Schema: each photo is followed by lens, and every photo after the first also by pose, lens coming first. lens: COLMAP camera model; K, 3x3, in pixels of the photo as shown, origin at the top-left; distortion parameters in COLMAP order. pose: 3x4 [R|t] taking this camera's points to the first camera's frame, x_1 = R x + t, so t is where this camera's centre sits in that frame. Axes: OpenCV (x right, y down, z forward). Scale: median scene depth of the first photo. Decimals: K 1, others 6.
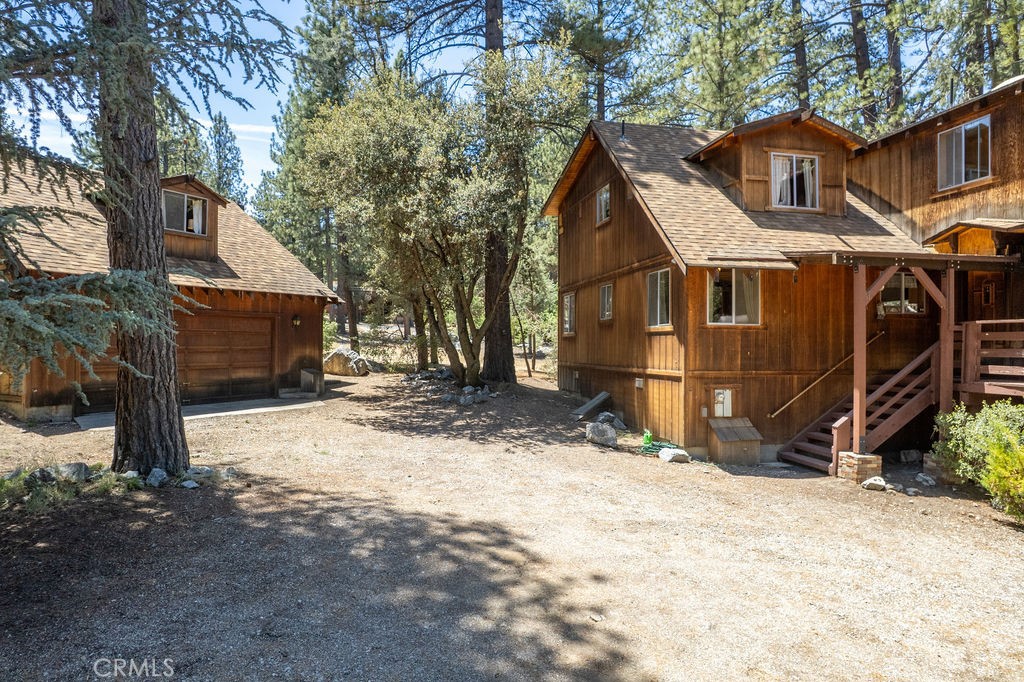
lens RADIAL K [[643.5, 0, 517.1], [0, 643.5, 341.0], [0, 0, 1]] dist [-0.007885, -0.000488]
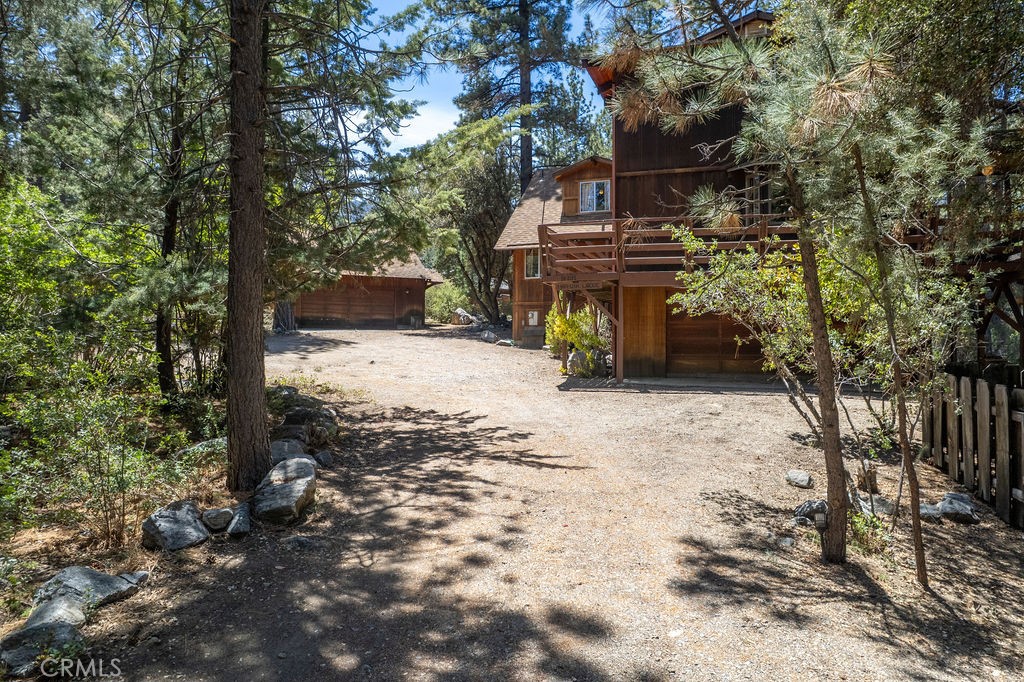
lens RADIAL K [[643.5, 0, 509.5], [0, 643.5, 340.3], [0, 0, 1]] dist [-0.007885, -0.000488]
pose [[0.861544, -0.004110, -0.507667, 1.038603], [0.005307, 0.999986, 0.000911, 0.133875], [0.507656, -0.003479, 0.861553, -0.598226]]
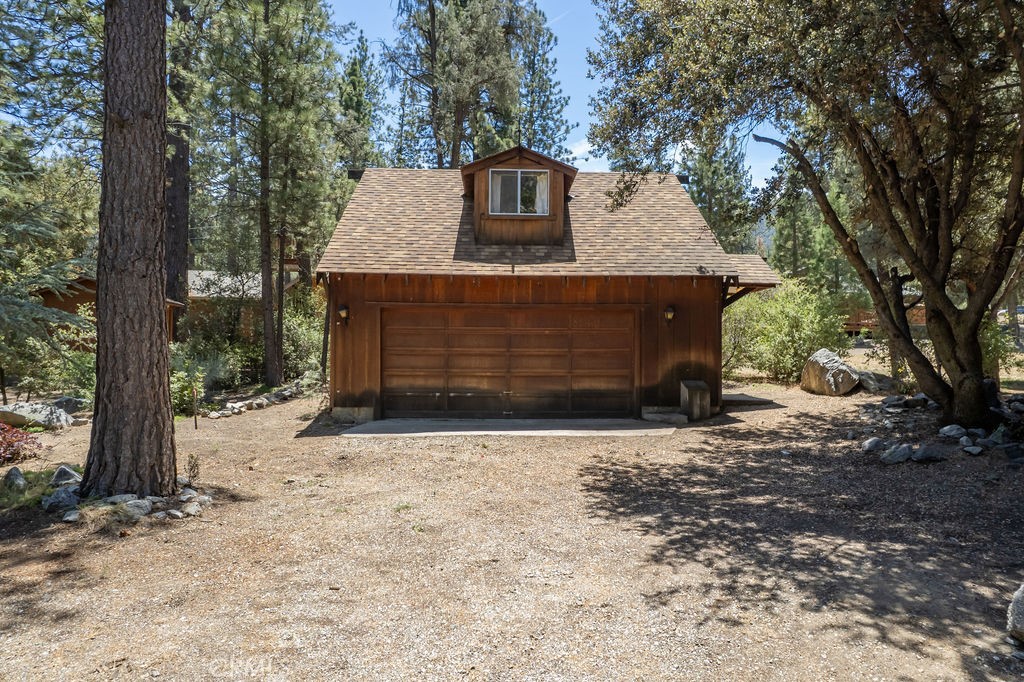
lens RADIAL K [[643.5, 0, 516.2], [0, 643.5, 337.2], [0, 0, 1]] dist [-0.007885, -0.000488]
pose [[0.505369, -0.020849, -0.862651, 0.210684], [0.004208, 0.999756, -0.021697, 0.011671], [0.862893, 0.007334, 0.505333, 0.557227]]
